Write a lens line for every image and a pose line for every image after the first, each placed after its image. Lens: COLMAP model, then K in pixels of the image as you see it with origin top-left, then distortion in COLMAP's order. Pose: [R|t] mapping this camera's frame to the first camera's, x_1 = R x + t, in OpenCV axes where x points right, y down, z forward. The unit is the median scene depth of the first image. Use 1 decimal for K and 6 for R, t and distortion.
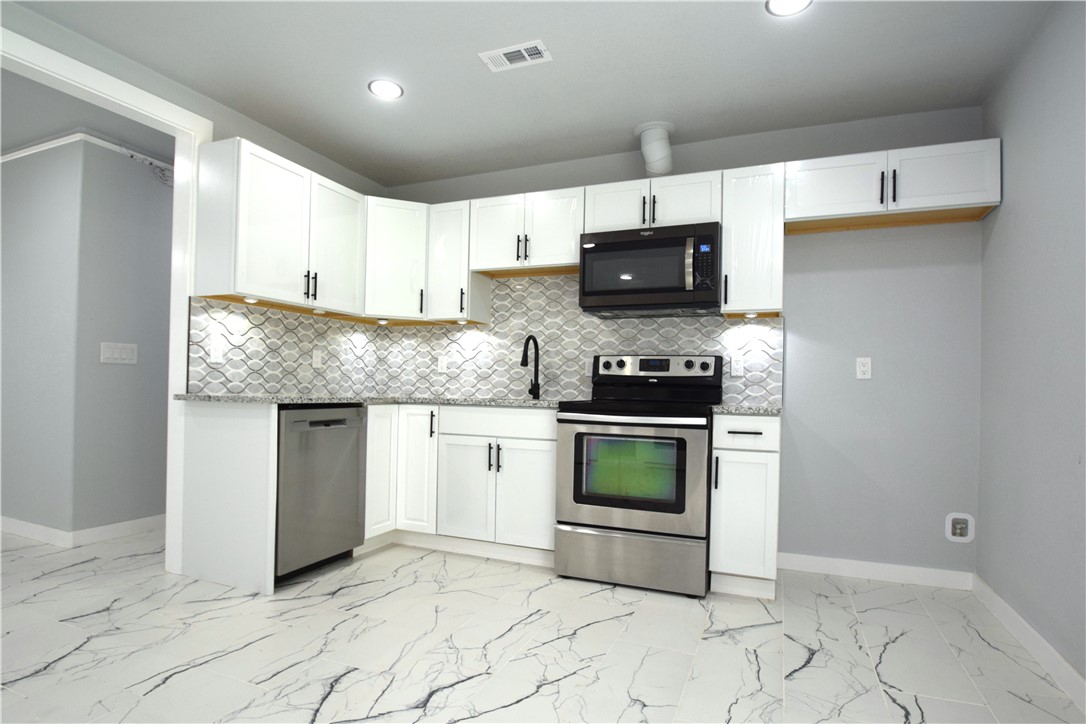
lens RADIAL K [[580.0, 0, 536.9], [0, 580.0, 382.4], [0, 0, 1]] dist [-0.001828, -0.022643]
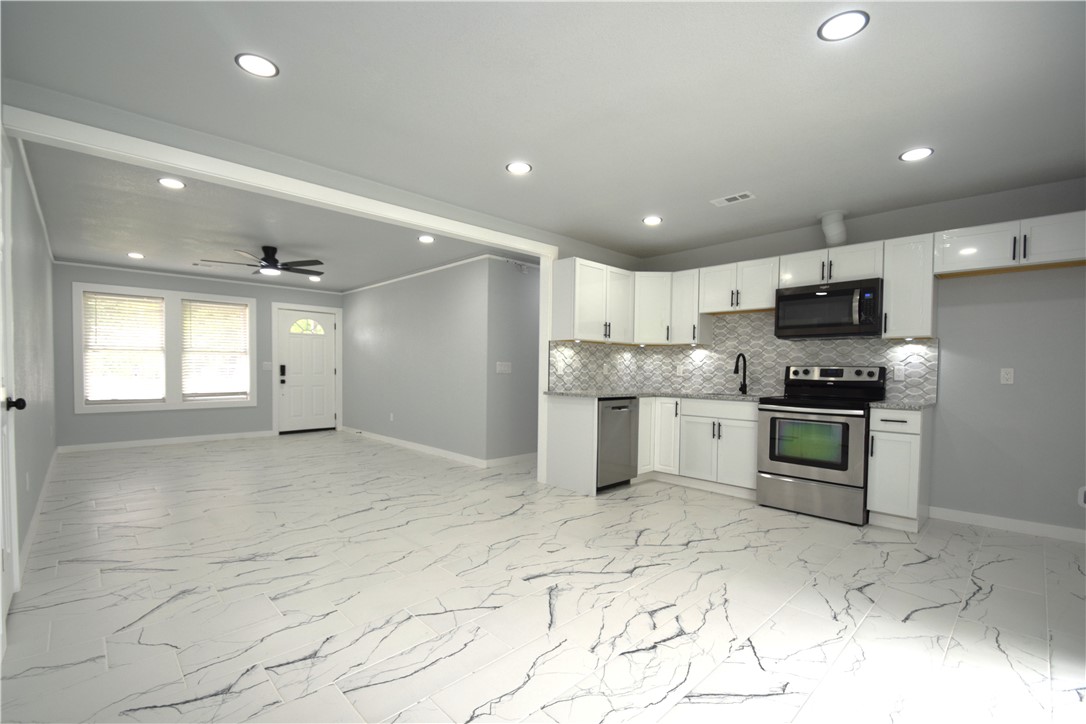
lens RADIAL K [[477.8, 0, 539.2], [0, 477.8, 382.5], [0, 0, 1]] dist [0.008424, -0.014322]
pose [[0.919461, 0.002687, -0.393173, -0.003183], [0.008629, 0.999598, 0.027010, -0.047645], [0.393088, -0.028227, 0.919068, -0.439695]]
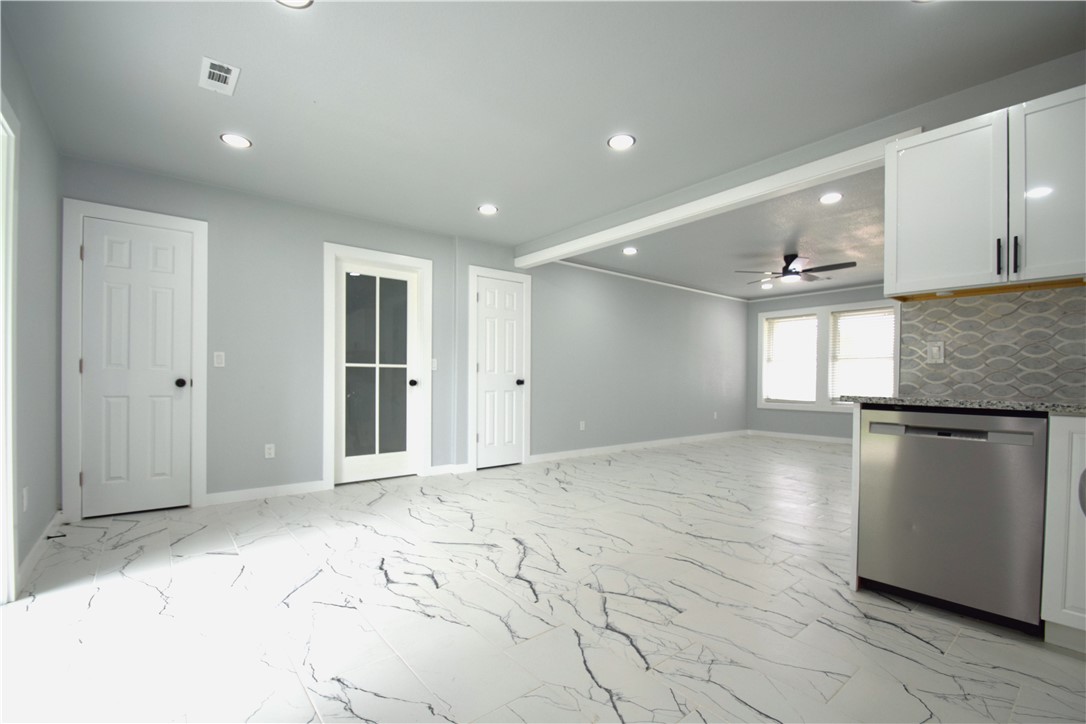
lens RADIAL K [[477.8, 0, 539.2], [0, 477.8, 382.5], [0, 0, 1]] dist [0.008424, -0.014322]
pose [[-0.471435, -0.015320, -0.881768, 0.452255], [-0.012001, 0.999868, -0.010955, 0.014655], [0.881819, 0.005418, -0.471557, 0.750481]]
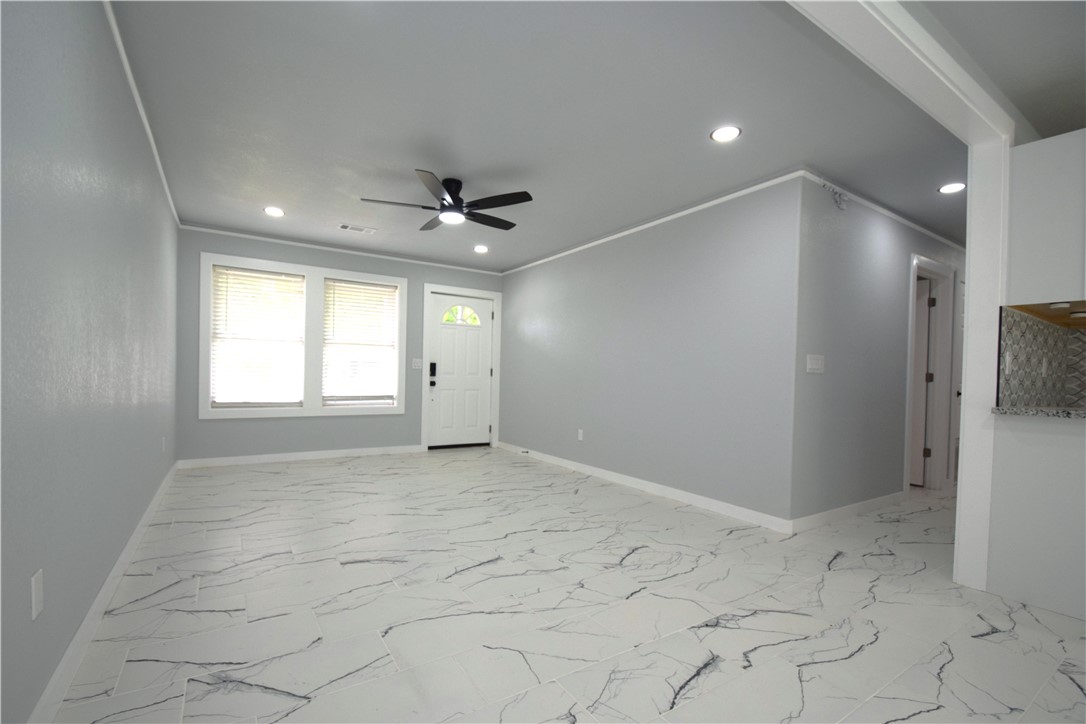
lens RADIAL K [[477.6, 0, 540.6], [0, 477.6, 382.4], [0, 0, 1]] dist [-0.000687, -0.000701]
pose [[0.830553, 0.009202, -0.556864, -0.721079], [-0.005413, 0.999950, 0.008450, -0.022181], [0.556913, -0.004004, 0.830561, -0.079068]]
